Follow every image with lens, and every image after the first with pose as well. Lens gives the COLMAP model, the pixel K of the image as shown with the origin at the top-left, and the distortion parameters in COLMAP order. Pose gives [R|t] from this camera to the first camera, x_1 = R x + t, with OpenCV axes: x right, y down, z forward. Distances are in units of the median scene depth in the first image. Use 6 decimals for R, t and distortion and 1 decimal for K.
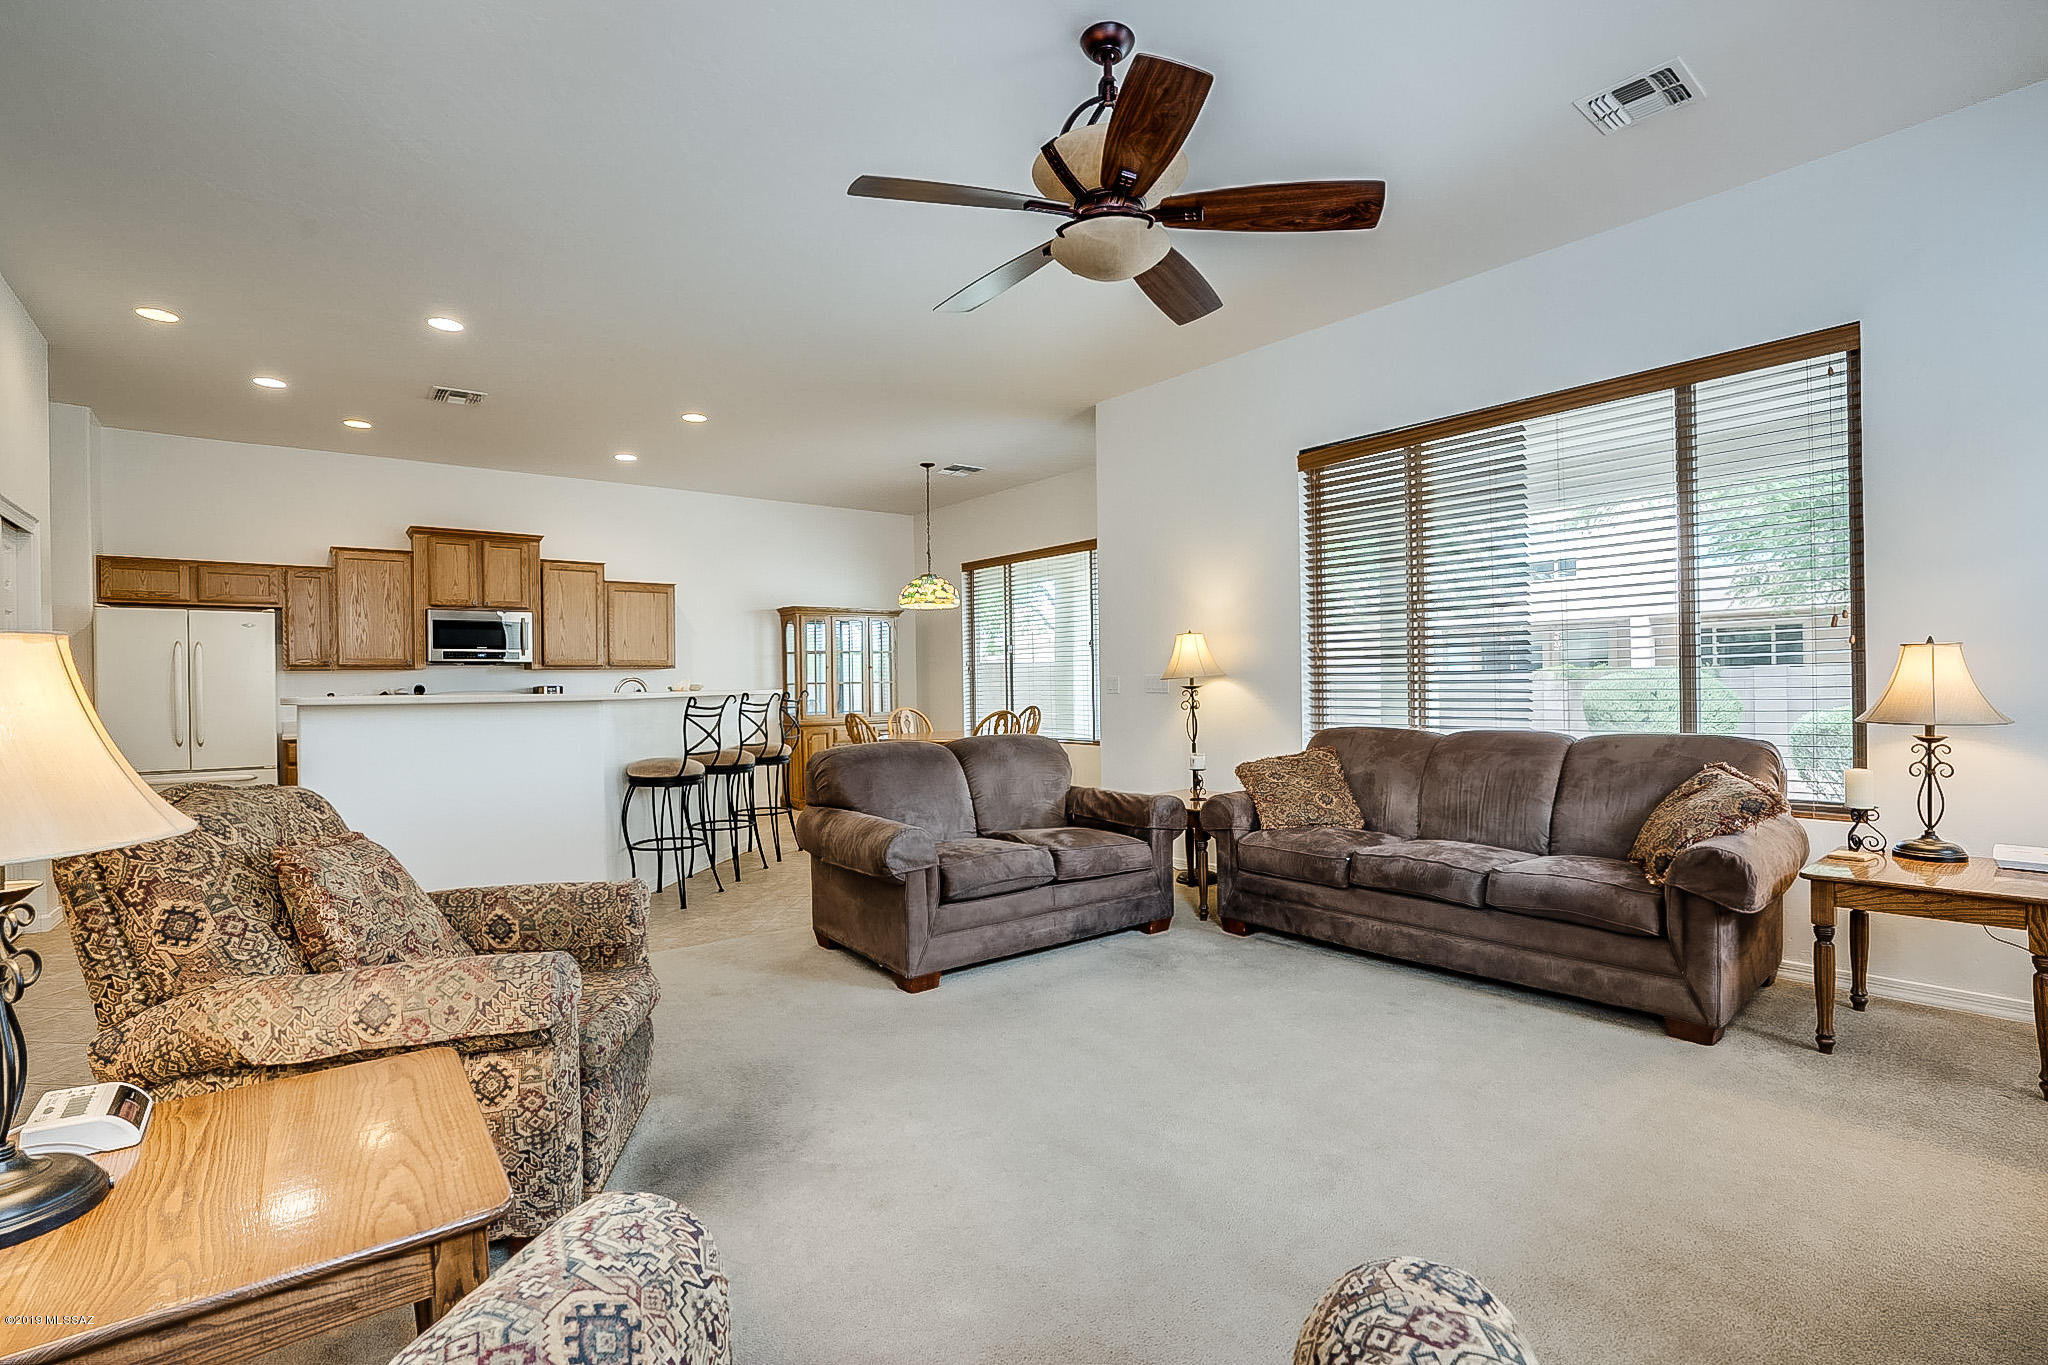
lens RADIAL K [[945.3, 0, 1020.6], [0, 945.3, 688.5], [0, 0, 1]] dist [-0.058489, 0.021923]
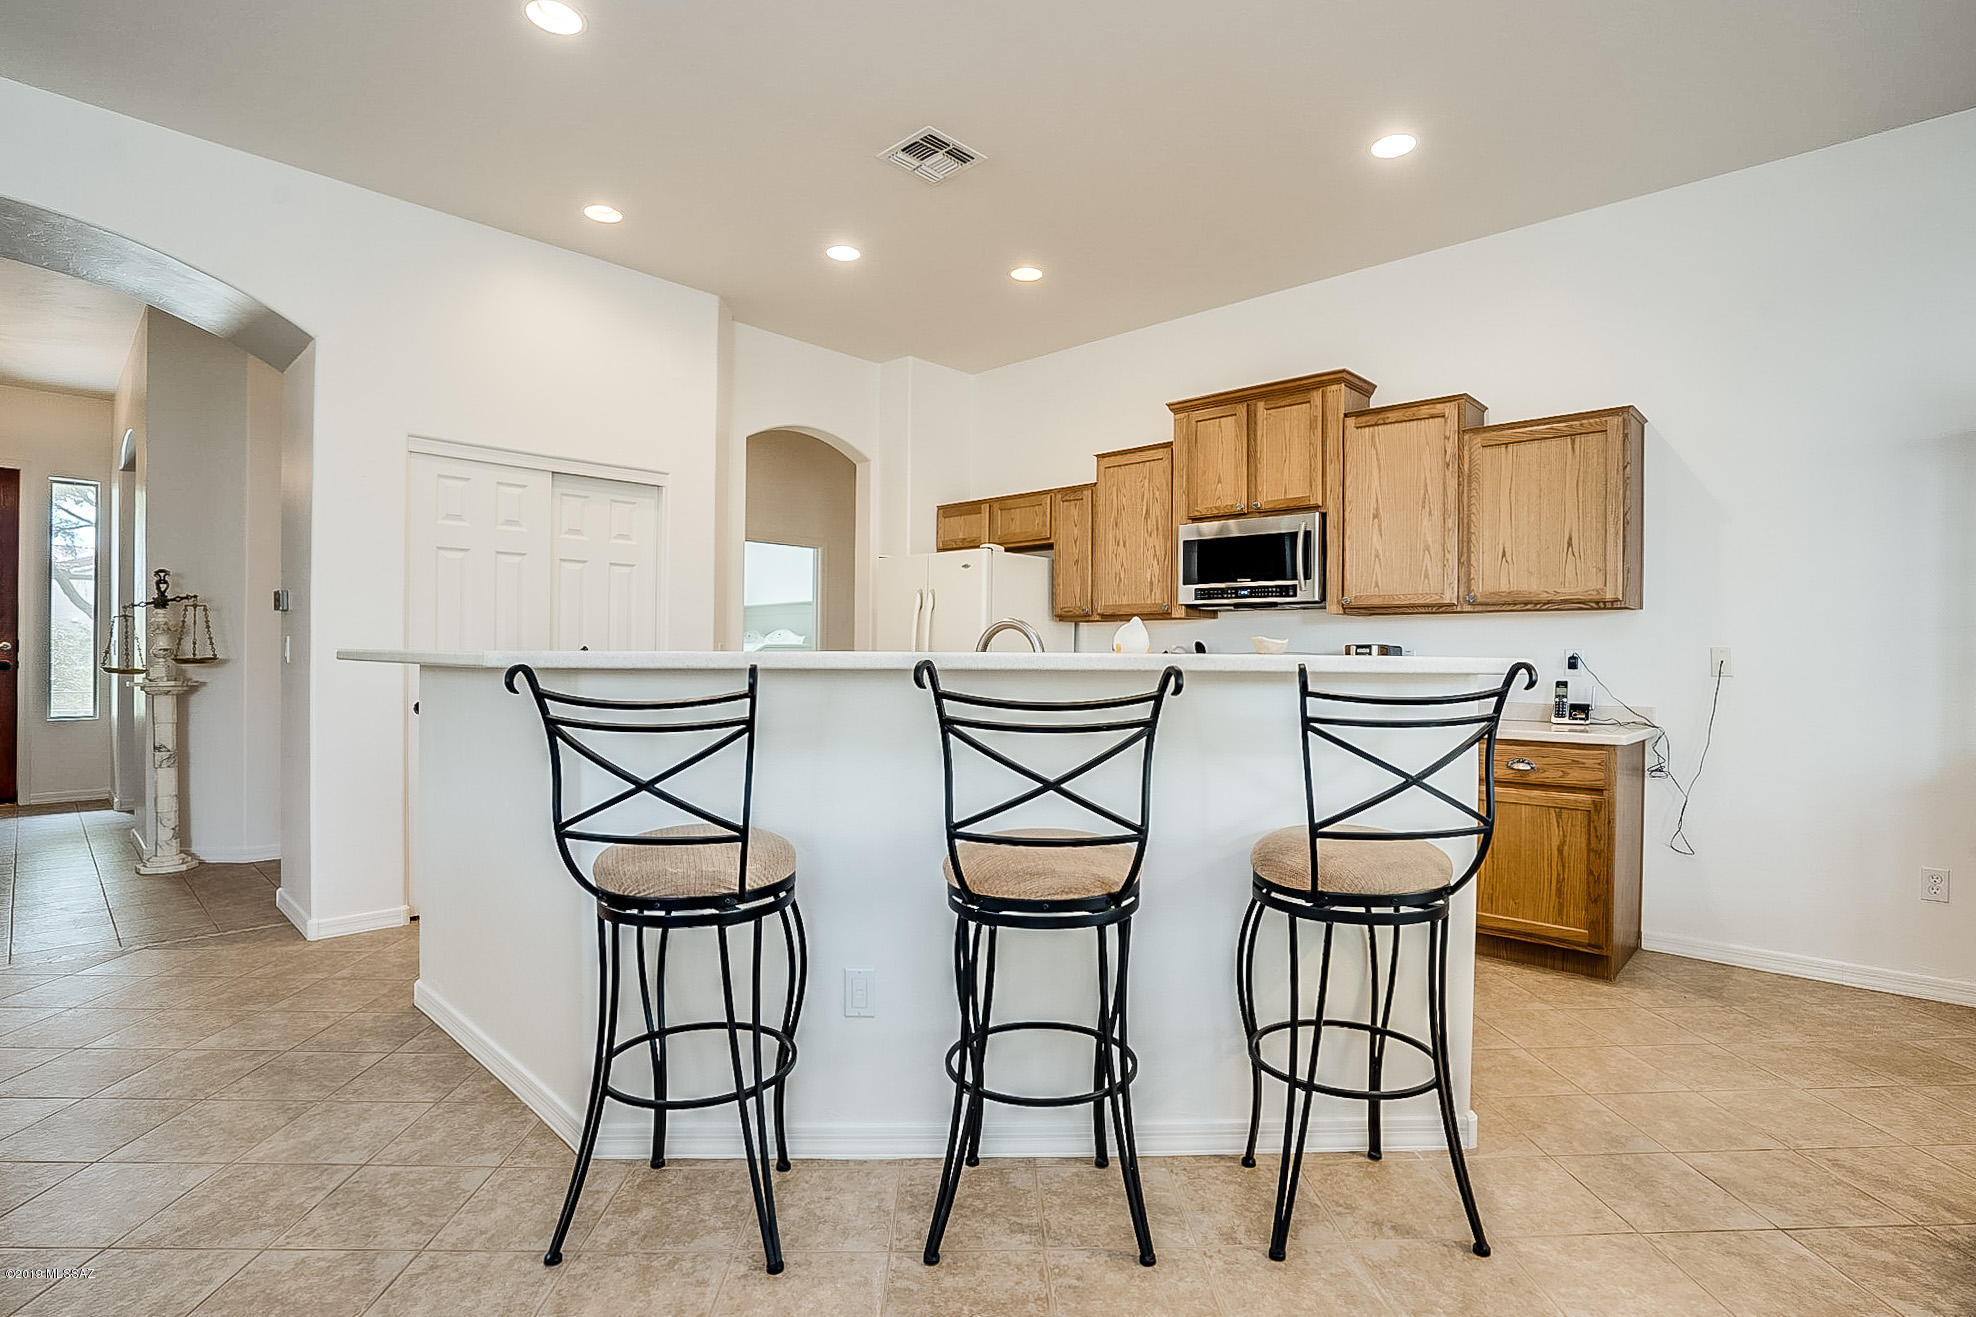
lens RADIAL K [[957.9, 0, 988.0], [0, 957.9, 658.5], [0, 0, 1]] dist [-0.068521, 0.021390]
pose [[0.144684, 0.022334, -0.989226, 0.005574], [-0.010826, 0.999721, 0.020987, -0.004169], [0.989419, 0.007673, 0.144886, 0.740050]]
